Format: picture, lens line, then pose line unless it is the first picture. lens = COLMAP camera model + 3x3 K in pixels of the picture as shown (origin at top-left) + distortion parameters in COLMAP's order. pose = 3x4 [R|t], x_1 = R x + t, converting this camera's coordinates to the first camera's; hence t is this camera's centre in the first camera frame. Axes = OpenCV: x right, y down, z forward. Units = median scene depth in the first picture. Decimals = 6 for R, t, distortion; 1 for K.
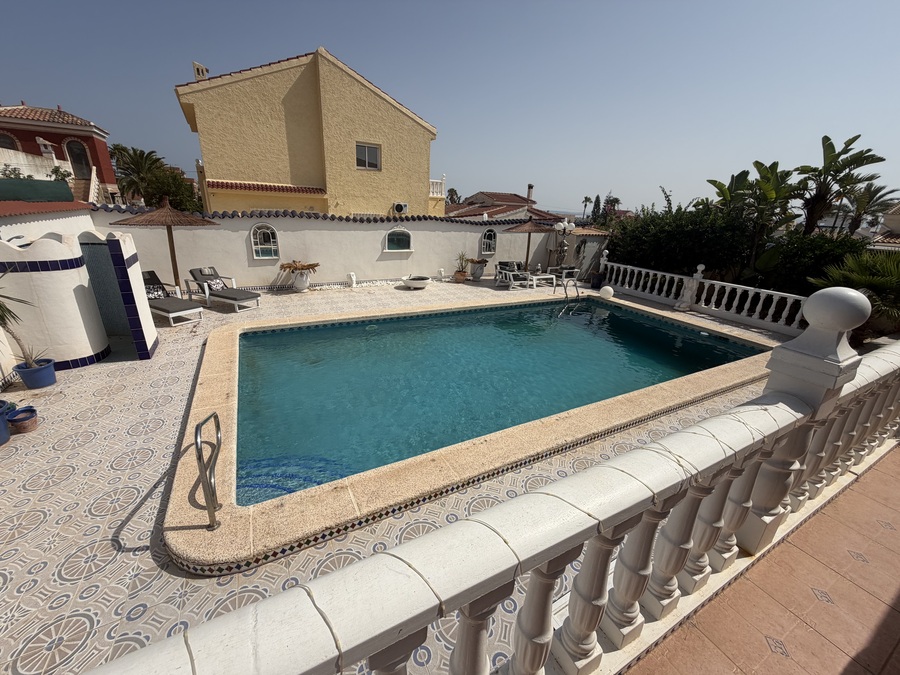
lens RADIAL K [[356.6, 0, 448.9], [0, 356.6, 337.3], [0, 0, 1]] dist [-0.000475, -0.000919]
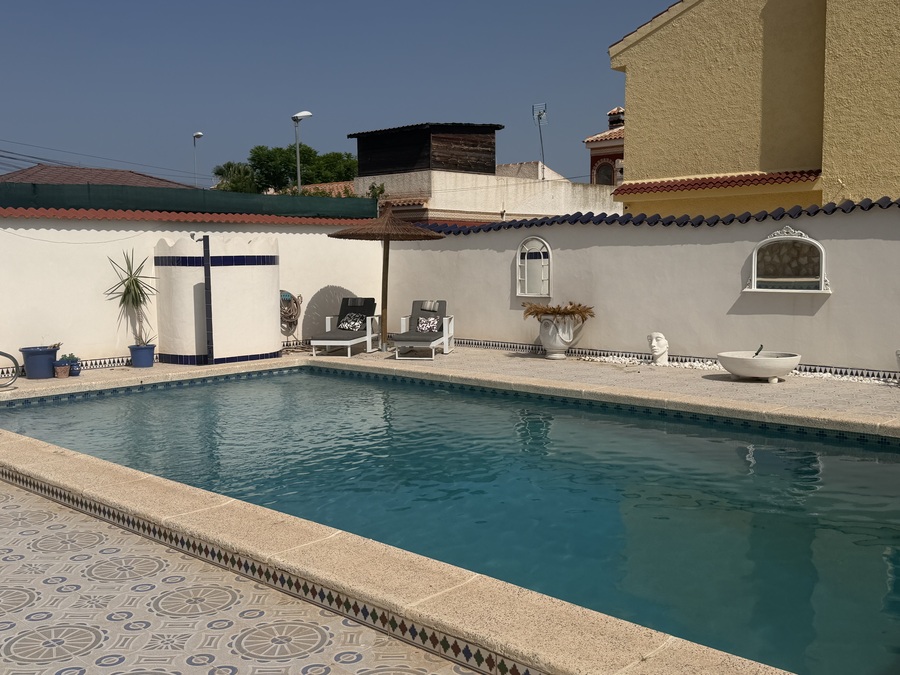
lens RADIAL K [[947.3, 0, 447.7], [0, 947.3, 334.7], [0, 0, 1]] dist [0.014541, 0.000000]
pose [[0.299866, 0.025445, -0.953642, 0.900160], [-0.305534, 0.949550, -0.070737, -0.017361], [0.903731, 0.312581, 0.292512, 0.480686]]
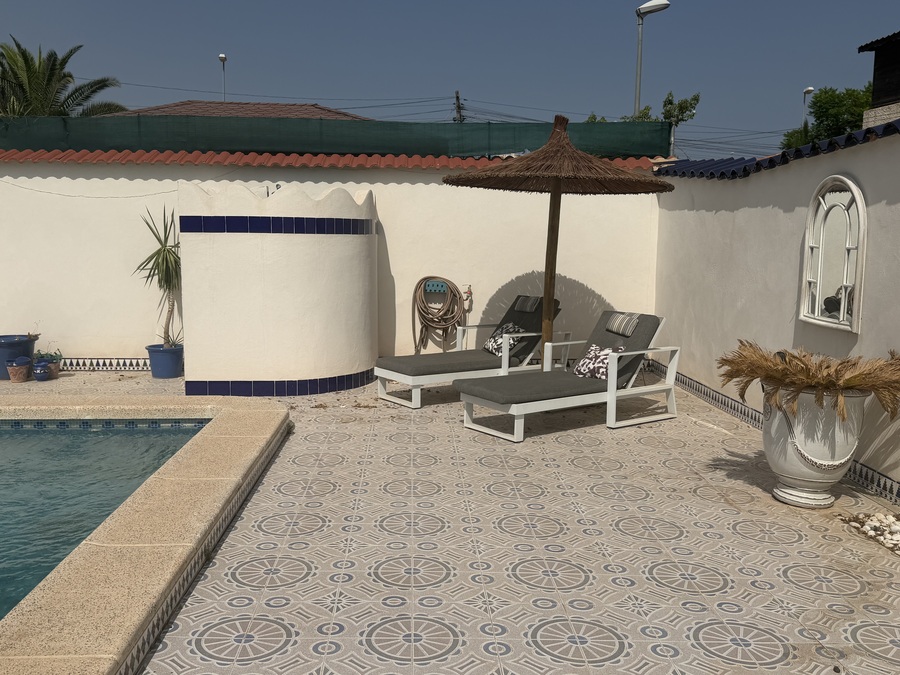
lens RADIAL K [[841.1, 0, 445.0], [0, 841.1, 344.4], [0, 0, 1]] dist [0.029522, 0.000000]
pose [[-0.449351, 0.067470, -0.890804, 0.074230], [-0.336691, 0.910825, 0.238824, -0.266274], [0.827480, 0.407242, -0.386564, 1.054264]]
